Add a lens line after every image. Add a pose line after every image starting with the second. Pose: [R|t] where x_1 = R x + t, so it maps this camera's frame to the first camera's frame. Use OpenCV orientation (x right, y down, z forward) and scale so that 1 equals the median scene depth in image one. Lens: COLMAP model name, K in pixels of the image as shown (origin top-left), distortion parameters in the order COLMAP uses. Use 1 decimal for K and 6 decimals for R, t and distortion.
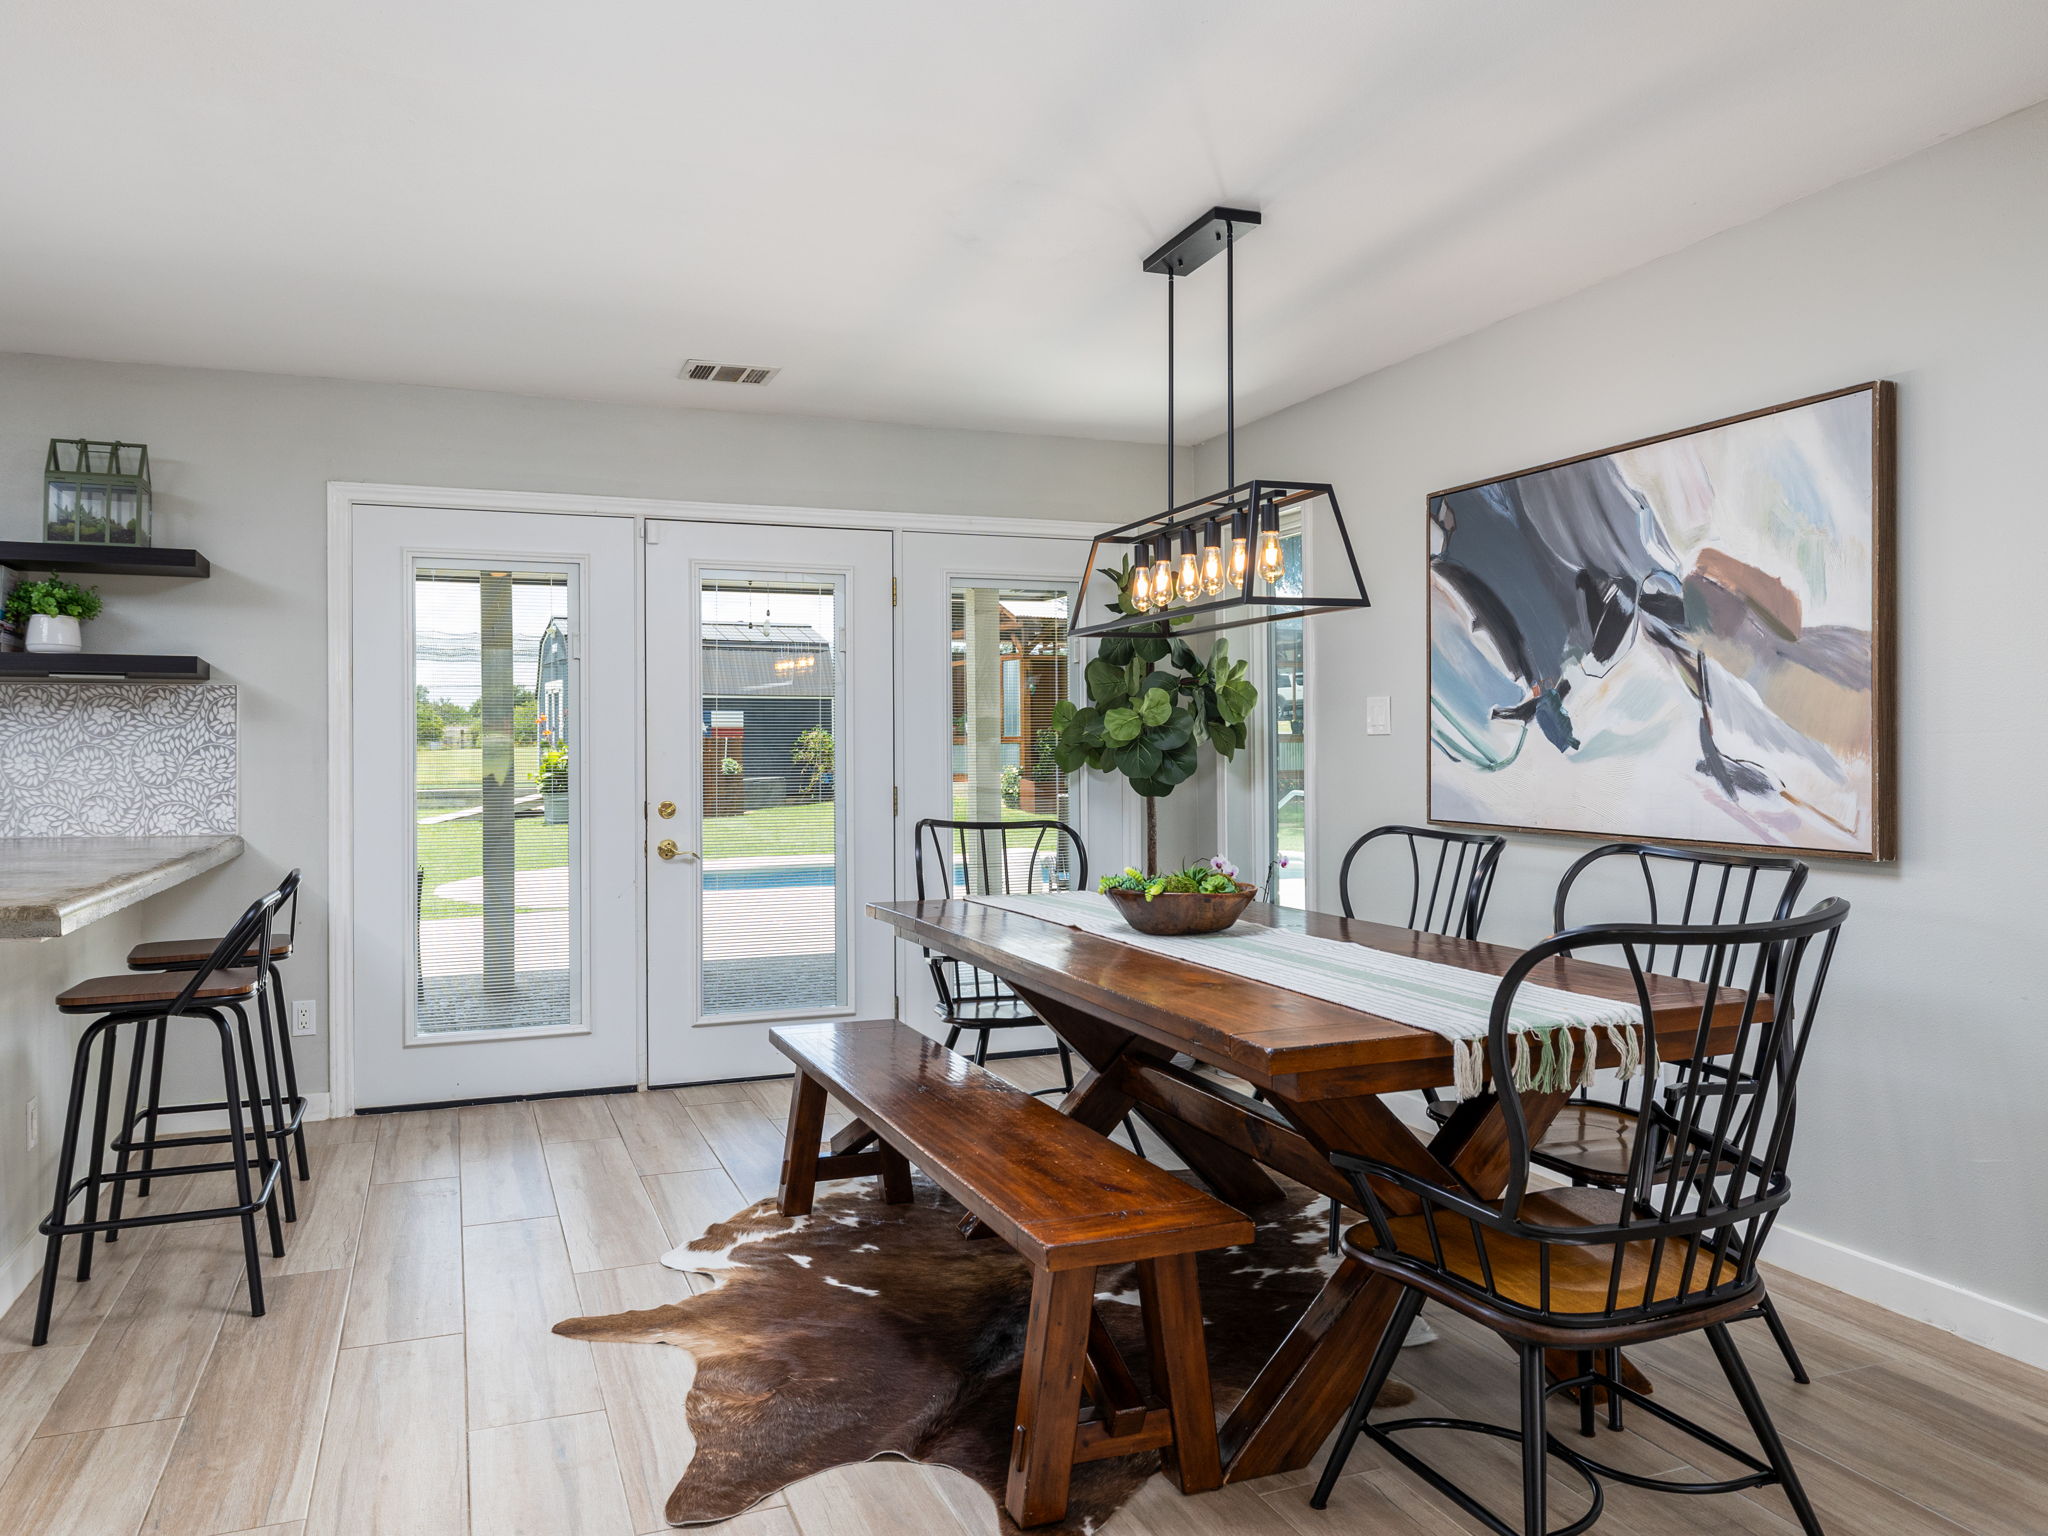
lens RADIAL K [[1464.1, 0, 1019.1], [0, 1464.1, 742.2], [0, 0, 1]] dist [0.000517, -0.000735]
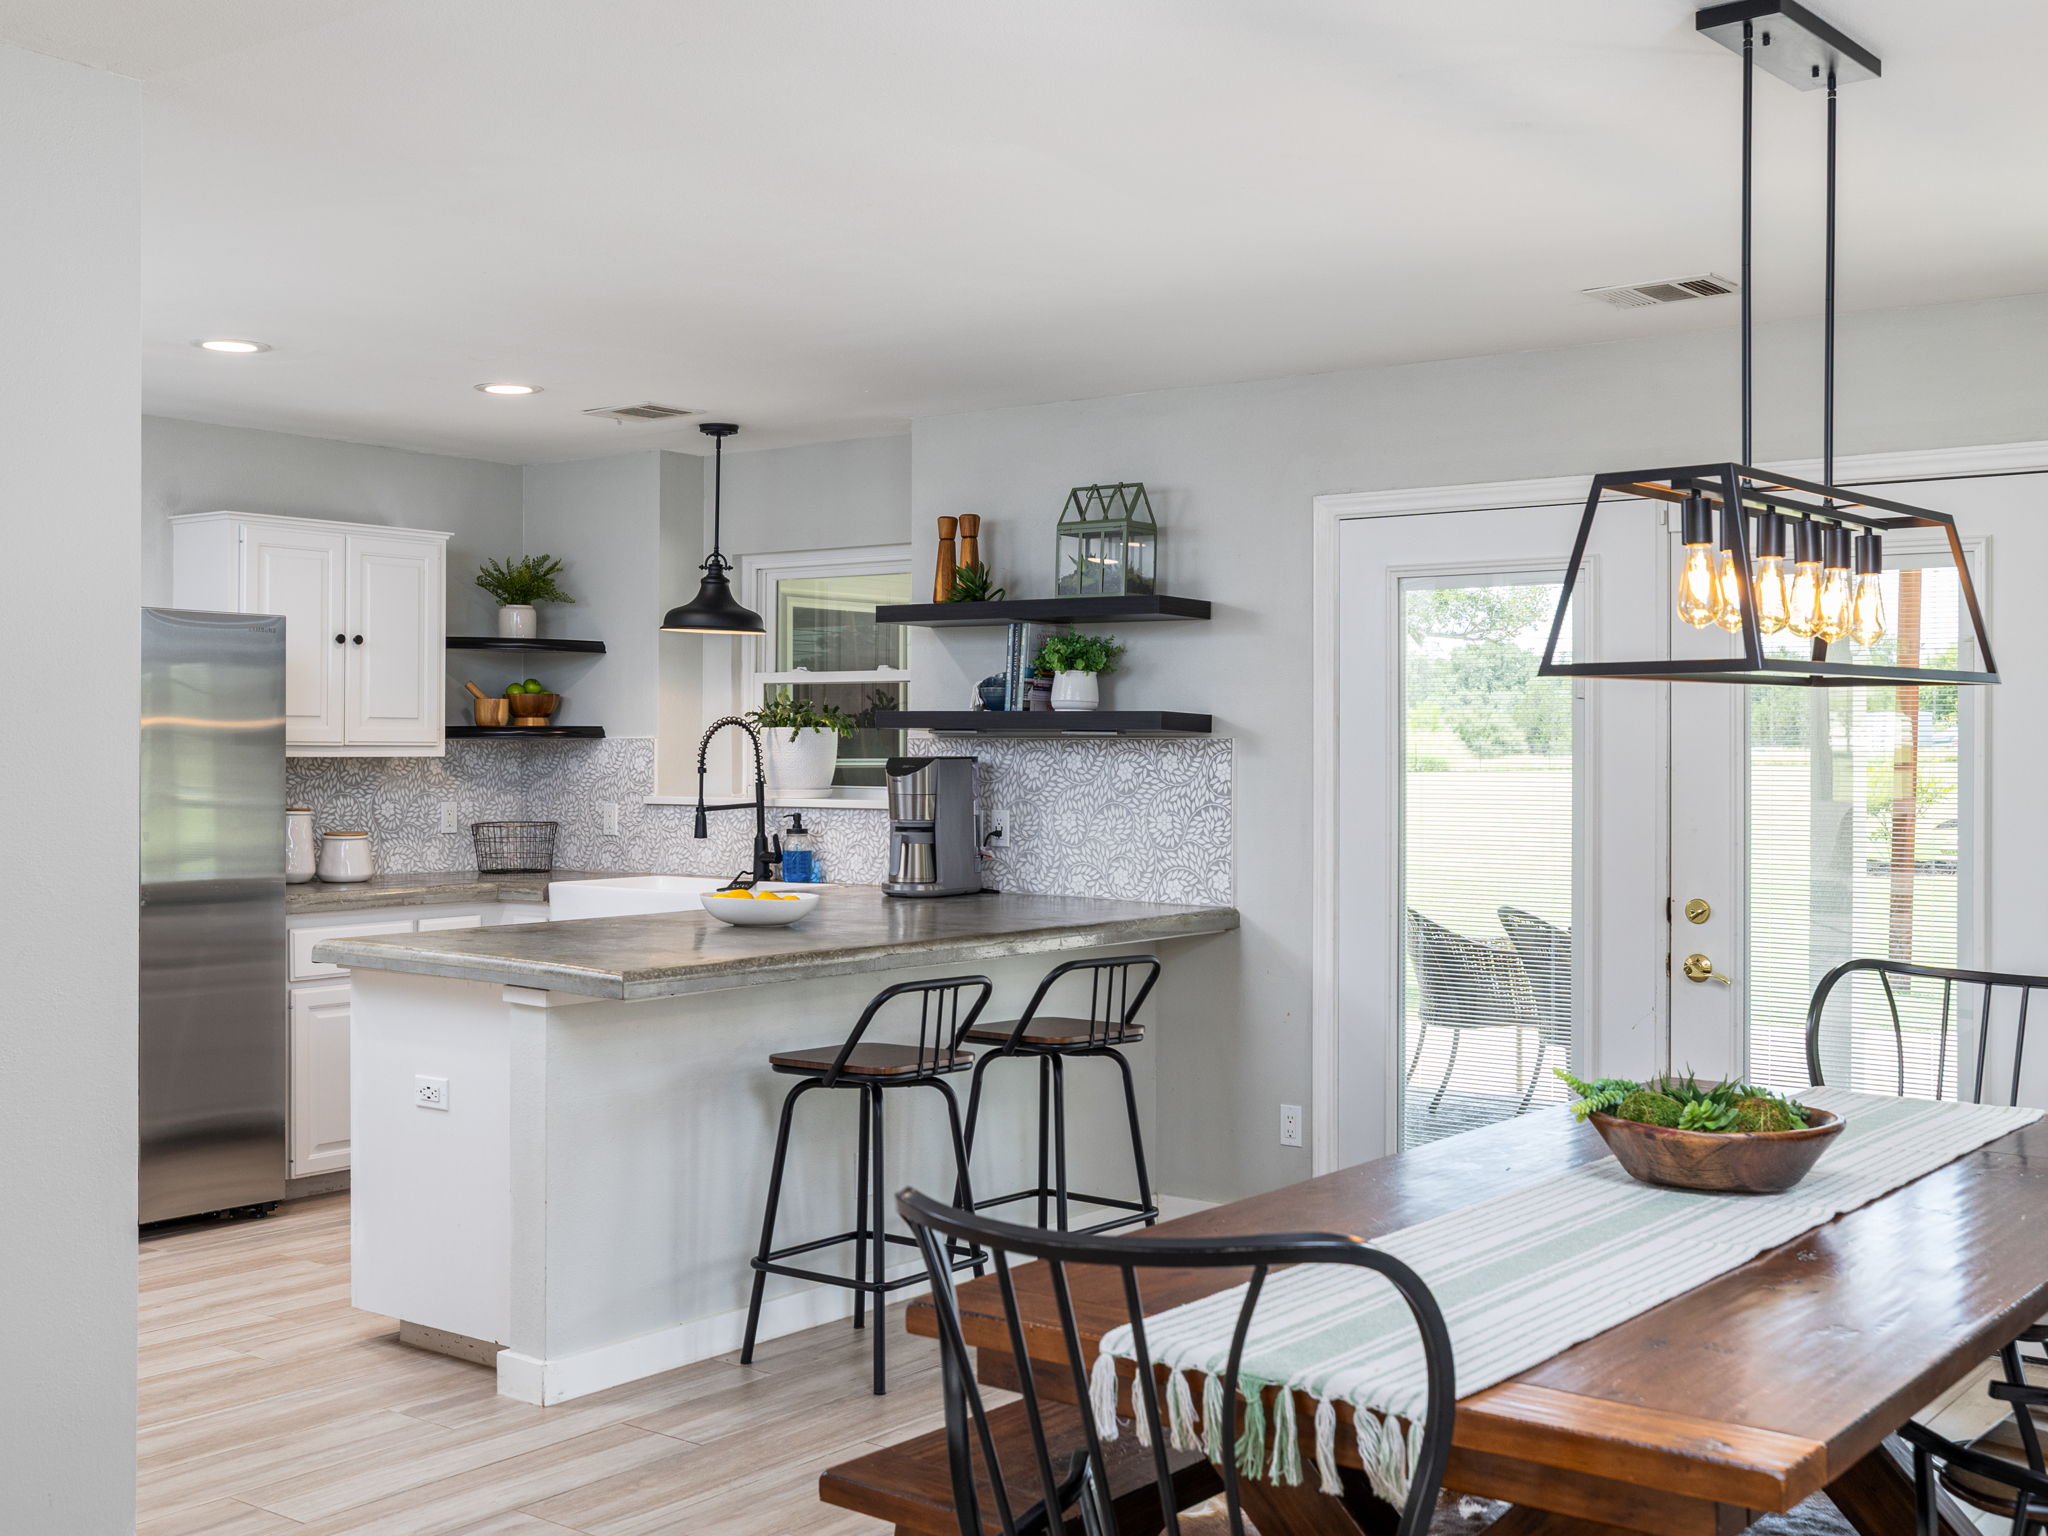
lens RADIAL K [[2251.6, 0, 1024.0], [0, 2251.6, 768.0], [0, 0, 1]] dist [-0.007201, -0.001687]
pose [[0.511158, 0.016934, -0.859320, 0.591182], [0.000645, 0.999798, 0.020087, -0.050205], [0.859486, -0.010822, 0.511044, 0.201674]]
